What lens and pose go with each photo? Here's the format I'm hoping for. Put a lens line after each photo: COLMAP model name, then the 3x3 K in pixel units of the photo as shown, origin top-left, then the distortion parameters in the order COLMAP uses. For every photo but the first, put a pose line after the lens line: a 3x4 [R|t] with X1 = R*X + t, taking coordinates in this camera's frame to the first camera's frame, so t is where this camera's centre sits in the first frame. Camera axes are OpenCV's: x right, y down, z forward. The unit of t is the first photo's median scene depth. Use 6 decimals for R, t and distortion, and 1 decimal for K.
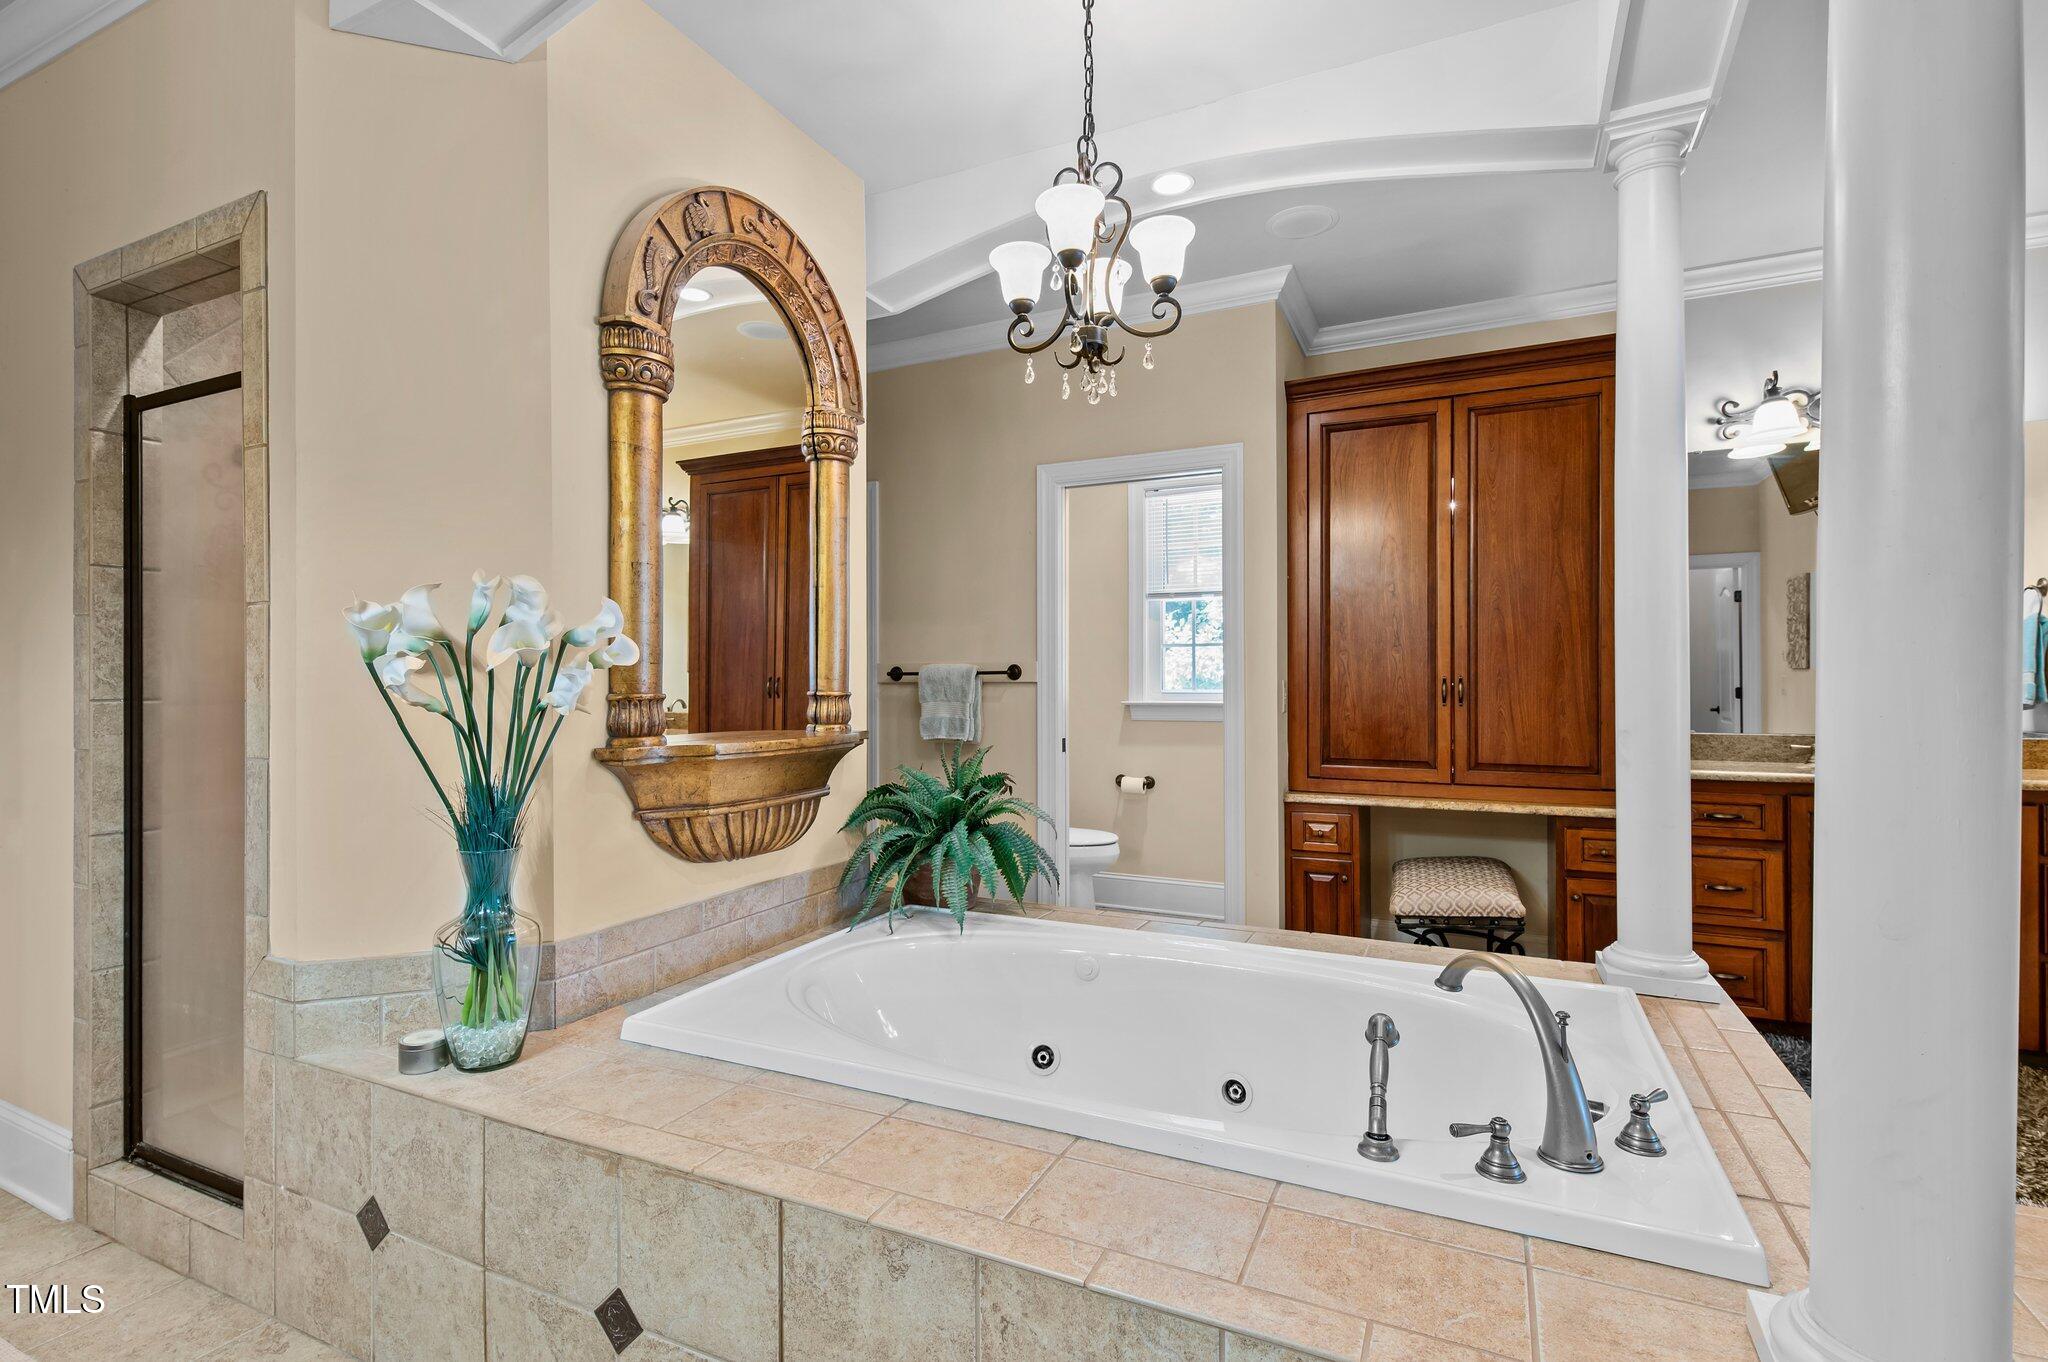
lens RADIAL K [[954.5, 0, 1026.2], [0, 954.5, 682.4], [0, 0, 1]] dist [0.004594, 0.000128]
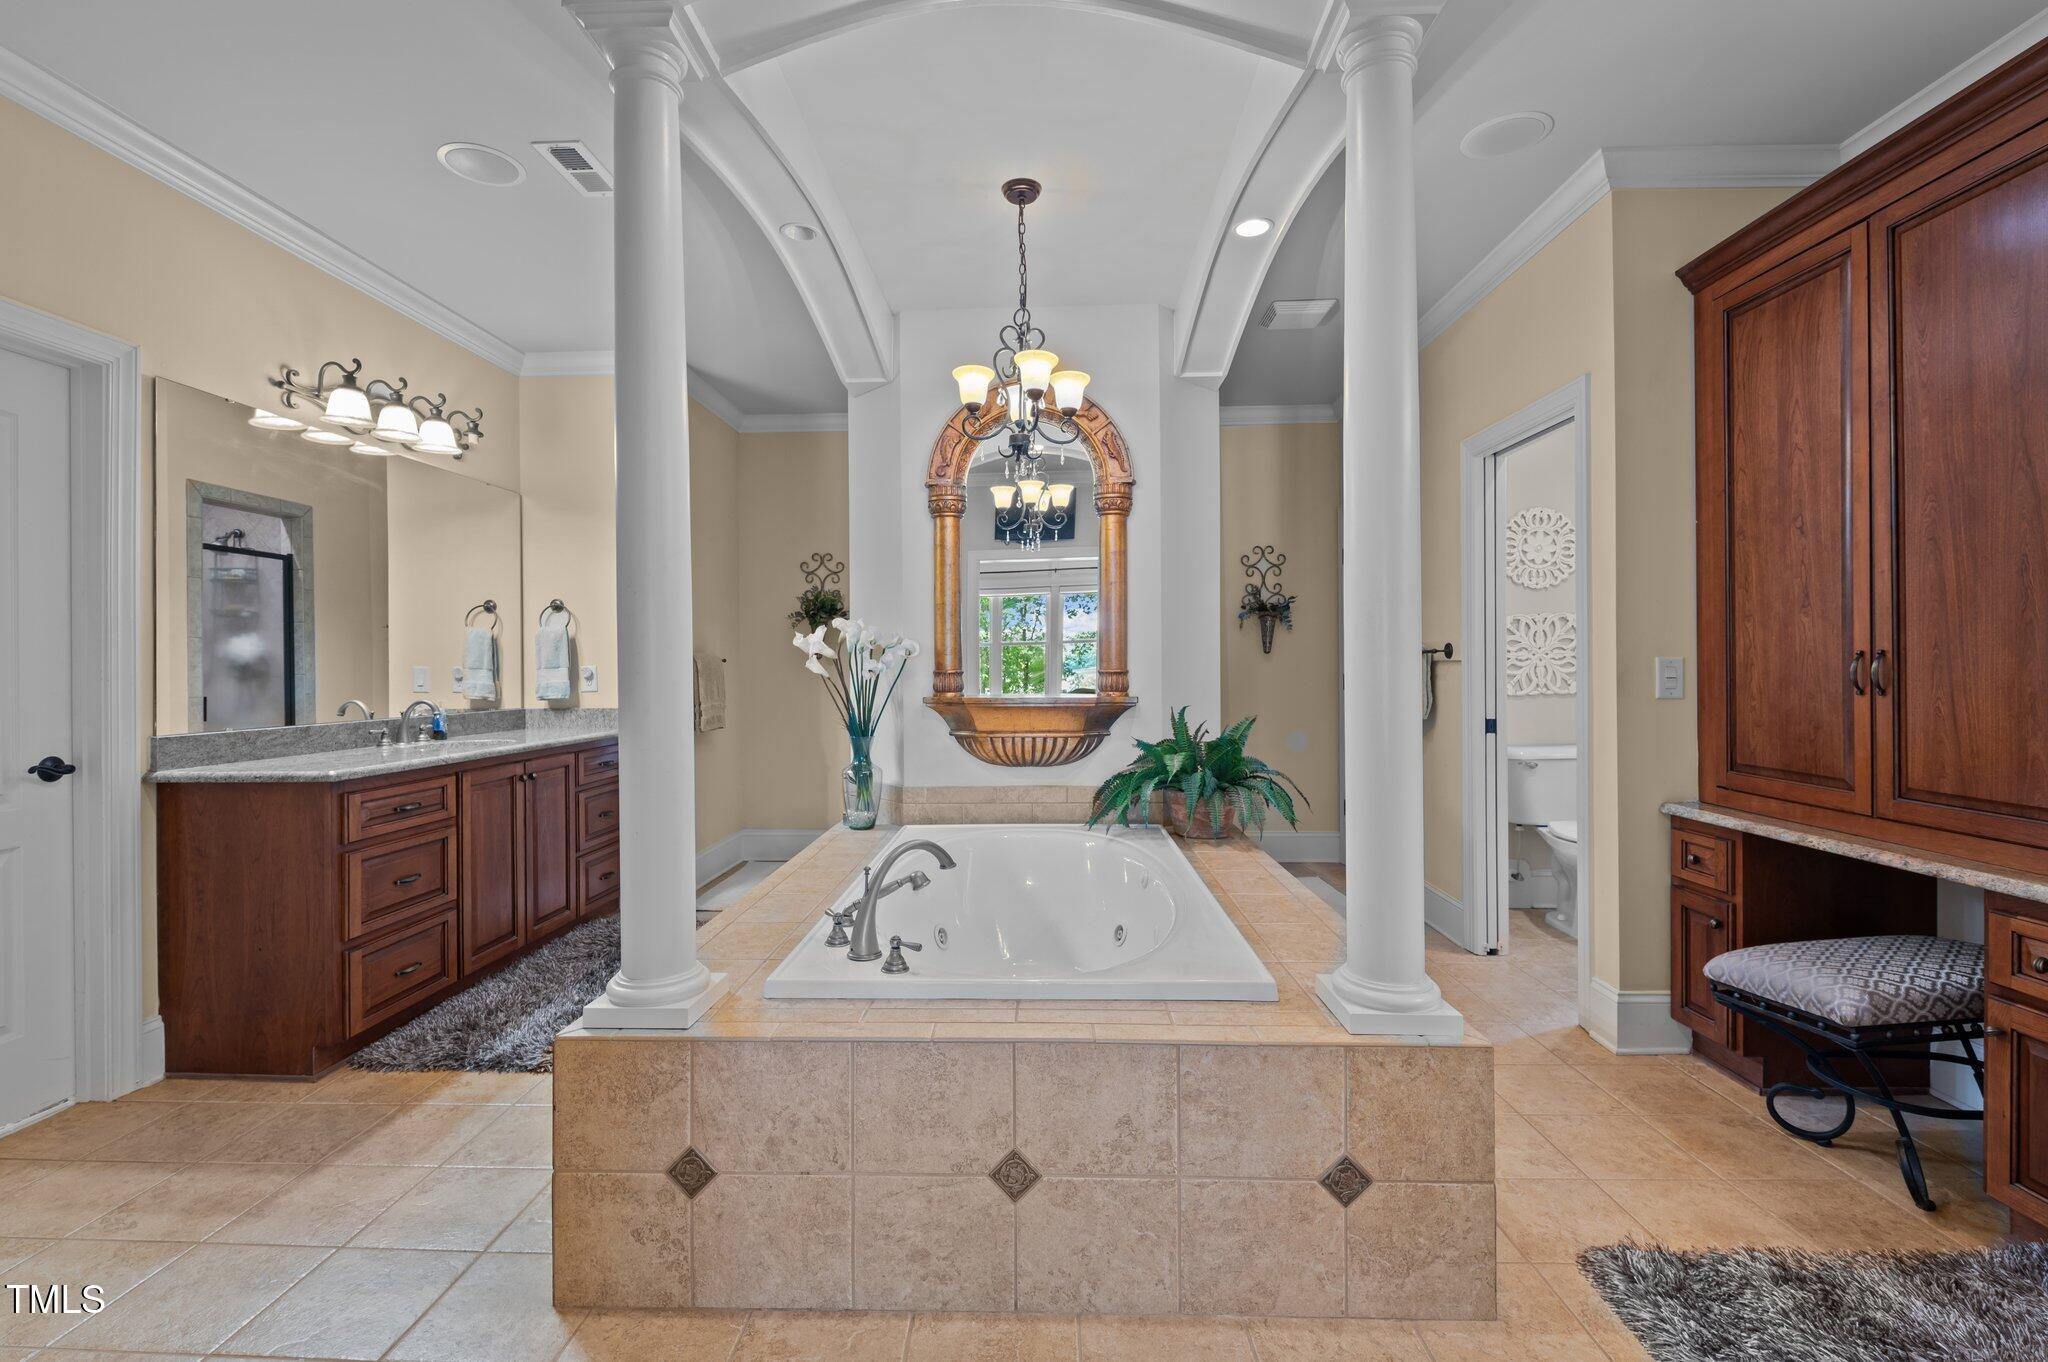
lens RADIAL K [[897.3, 0, 1018.0], [0, 897.3, 671.8], [0, 0, 1]] dist [-0.013461, -0.000342]
pose [[0.396218, 0.007597, -0.918125, 0.784386], [0.008698, 0.999890, 0.012028, -0.003830], [0.918115, -0.012752, 0.396108, 0.239335]]
